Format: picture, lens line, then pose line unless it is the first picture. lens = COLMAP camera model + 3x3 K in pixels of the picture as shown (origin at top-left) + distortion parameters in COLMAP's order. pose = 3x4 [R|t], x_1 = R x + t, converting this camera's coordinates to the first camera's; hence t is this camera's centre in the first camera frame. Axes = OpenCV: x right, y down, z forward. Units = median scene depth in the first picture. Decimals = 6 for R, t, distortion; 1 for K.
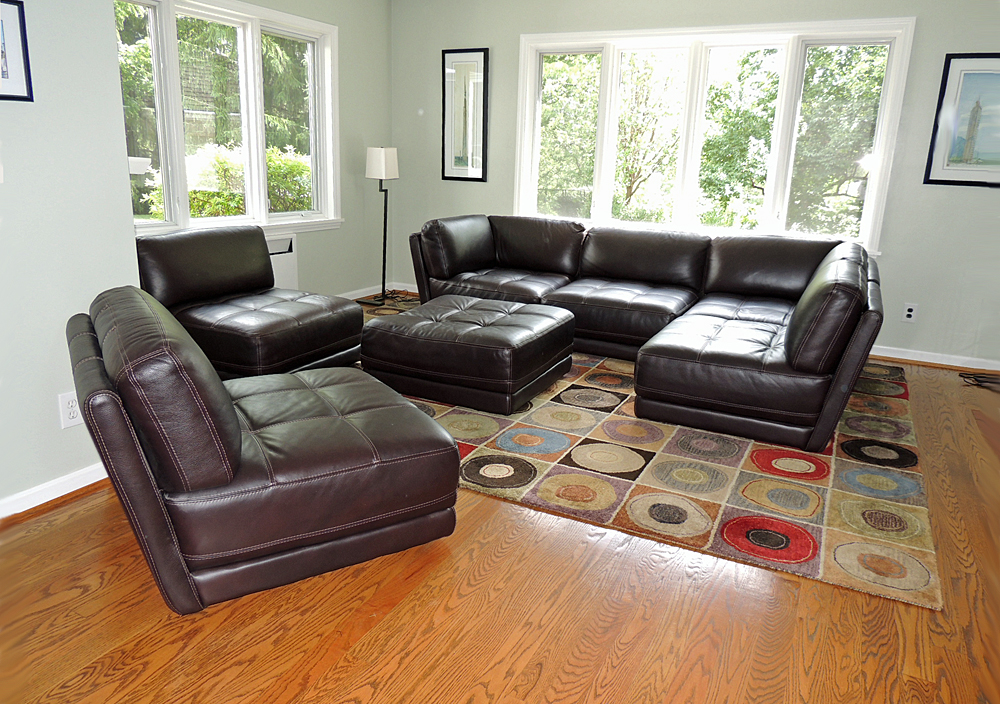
lens RADIAL K [[734.1, 0, 500.0], [0, 734.1, 352.0], [0, 0, 1]] dist [-0.001362, -0.000994]
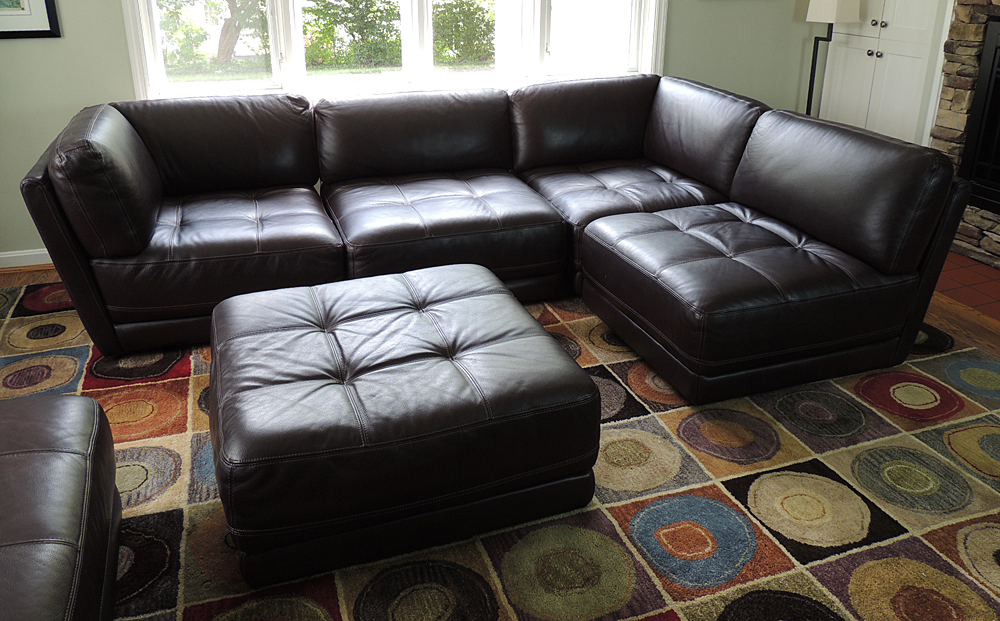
lens RADIAL K [[788.6, 0, 500.0], [0, 788.6, 310.5], [0, 0, 1]] dist [-0.001564, -0.000647]
pose [[0.706630, -0.315755, 0.633224, -0.353432], [0.217821, 0.948524, 0.229906, -0.190764], [-0.673222, -0.024529, 0.739034, 0.662217]]
